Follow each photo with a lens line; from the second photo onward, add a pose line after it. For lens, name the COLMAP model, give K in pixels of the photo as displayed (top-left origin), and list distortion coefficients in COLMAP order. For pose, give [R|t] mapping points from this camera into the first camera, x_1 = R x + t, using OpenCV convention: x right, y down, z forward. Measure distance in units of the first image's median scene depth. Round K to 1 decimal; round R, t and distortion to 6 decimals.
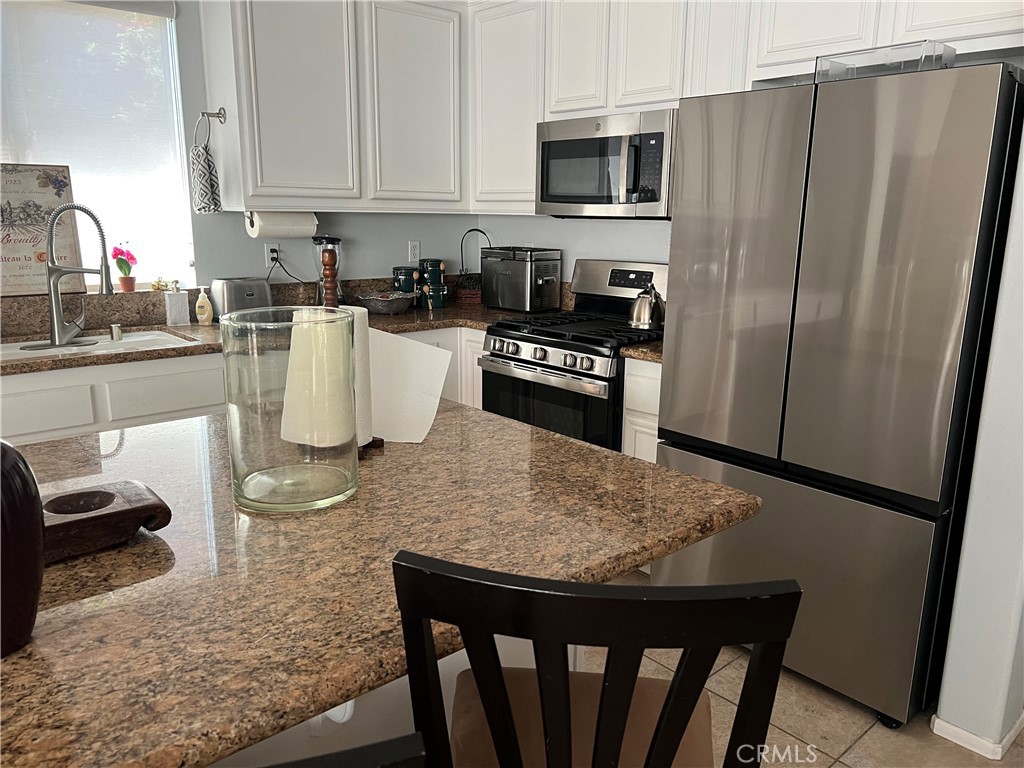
lens RADIAL K [[777.7, 0, 512.0], [0, 777.7, 384.0], [0, 0, 1]] dist [0.065889, -0.070662]
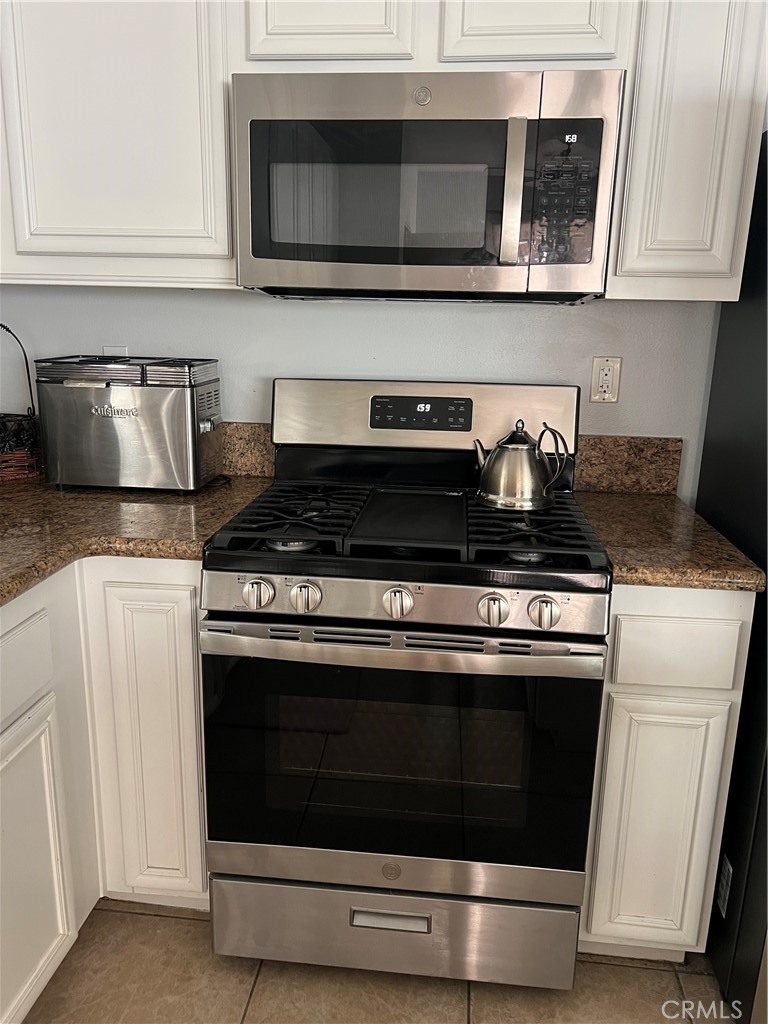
lens RADIAL K [[804.4, 0, 384.0], [0, 804.4, 512.0], [0, 0, 1]] dist [0.031099, -0.005284]
pose [[0.743434, -0.155683, 0.650437, -0.238119], [0.132760, 0.987529, 0.084625, -0.118844], [-0.655500, 0.023439, 0.754831, 0.608153]]
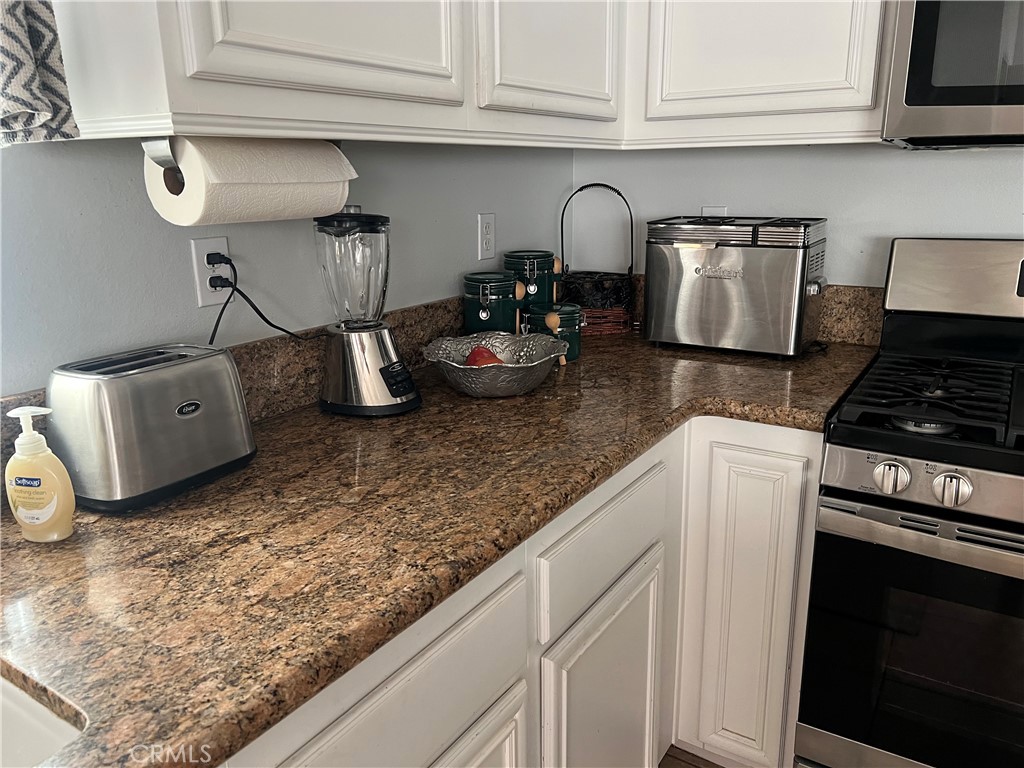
lens RADIAL K [[777.7, 0, 512.0], [0, 777.7, 384.0], [0, 0, 1]] dist [0.065889, -0.070662]
pose [[0.962734, -0.093226, 0.253875, -0.286421], [0.080838, 0.994990, 0.058825, -0.130861], [-0.258087, -0.036111, 0.965446, 0.656863]]
